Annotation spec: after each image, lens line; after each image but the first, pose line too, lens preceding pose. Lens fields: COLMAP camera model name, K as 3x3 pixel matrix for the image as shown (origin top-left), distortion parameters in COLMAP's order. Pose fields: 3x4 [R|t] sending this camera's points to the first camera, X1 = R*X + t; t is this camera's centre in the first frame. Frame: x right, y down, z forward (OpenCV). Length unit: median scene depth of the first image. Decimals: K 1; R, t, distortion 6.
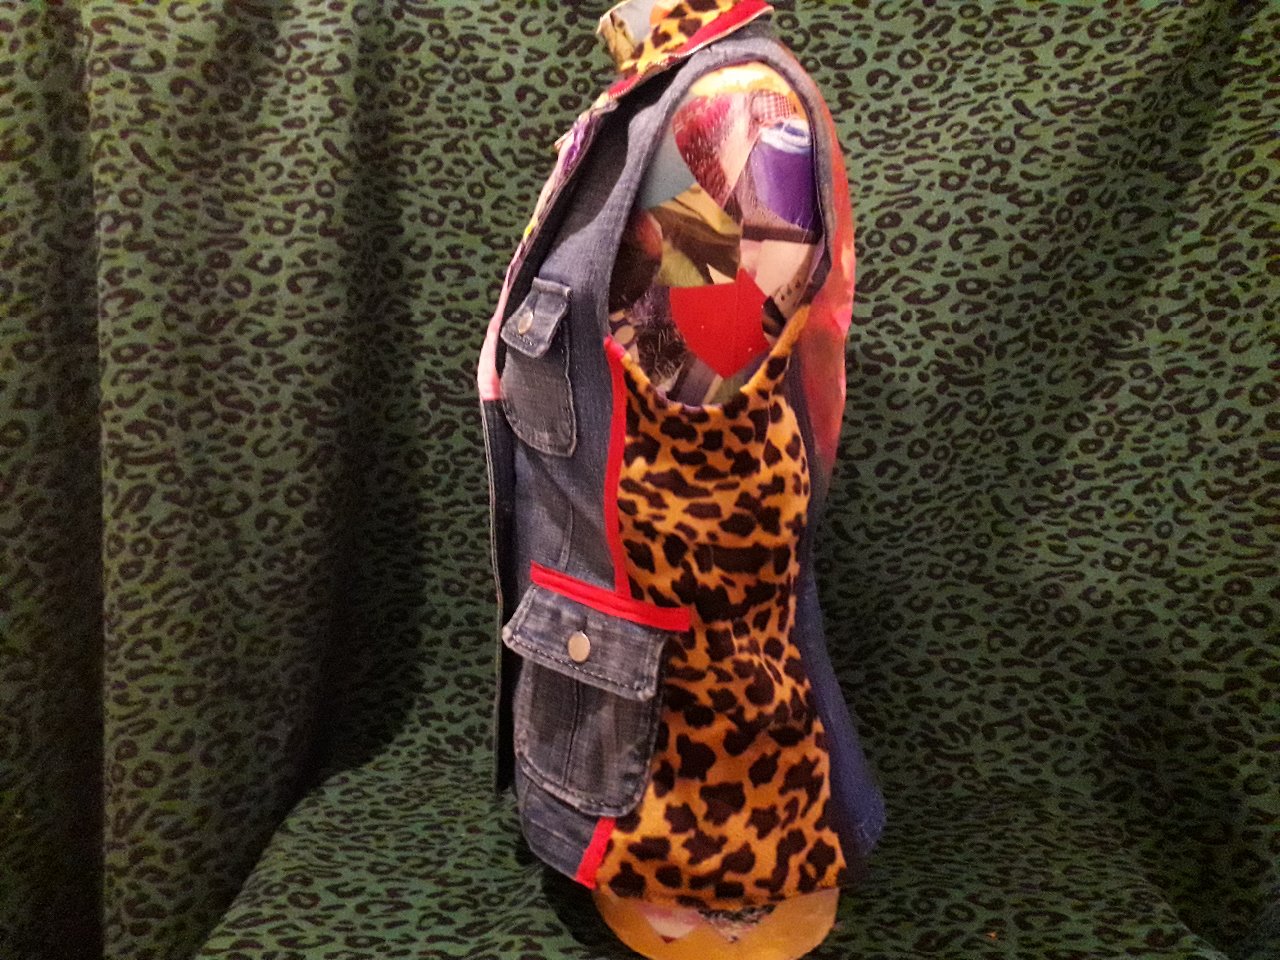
lens RADIAL K [[1058.4, 0, 638.5], [0, 1058.4, 489.4], [0, 0, 1]] dist [-0.025007, 0.004796]
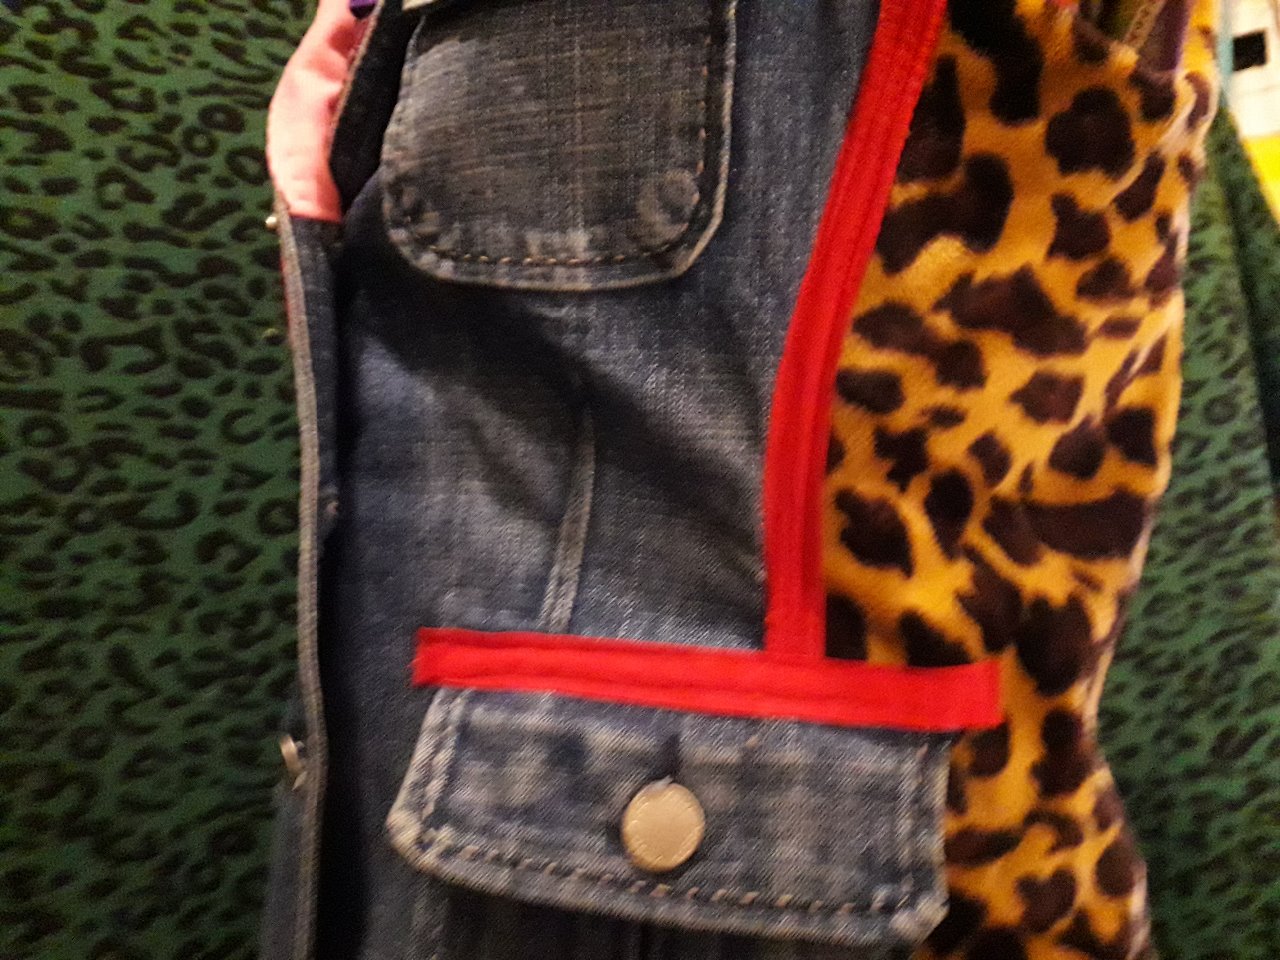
lens RADIAL K [[1058.4, 0, 654.6], [0, 1058.4, 459.4], [0, 0, 1]] dist [-0.025007, 0.004796]
pose [[0.849674, 0.044593, 0.525419, -0.188103], [0.085350, 0.971648, -0.220488, 0.080666], [-0.520355, 0.232187, 0.821778, 0.511580]]
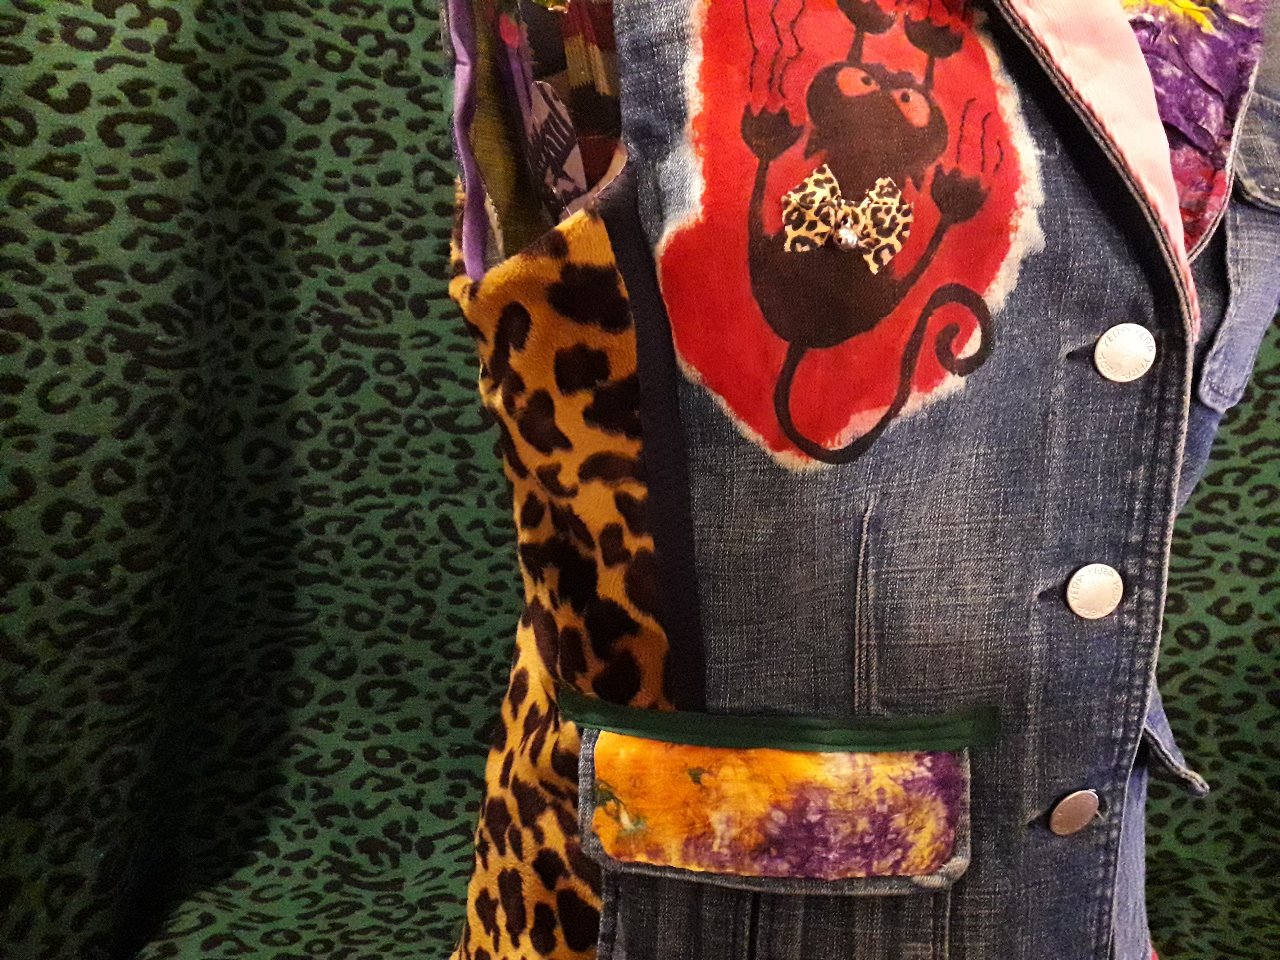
lens RADIAL K [[1058.4, 0, 643.3], [0, 1058.4, 489.6], [0, 0, 1]] dist [-0.025007, 0.004796]
pose [[0.984859, -0.000798, 0.173356, -0.125229], [-0.000132, 0.999986, 0.005355, 0.009829], [-0.173358, -0.005296, 0.984845, 0.335825]]
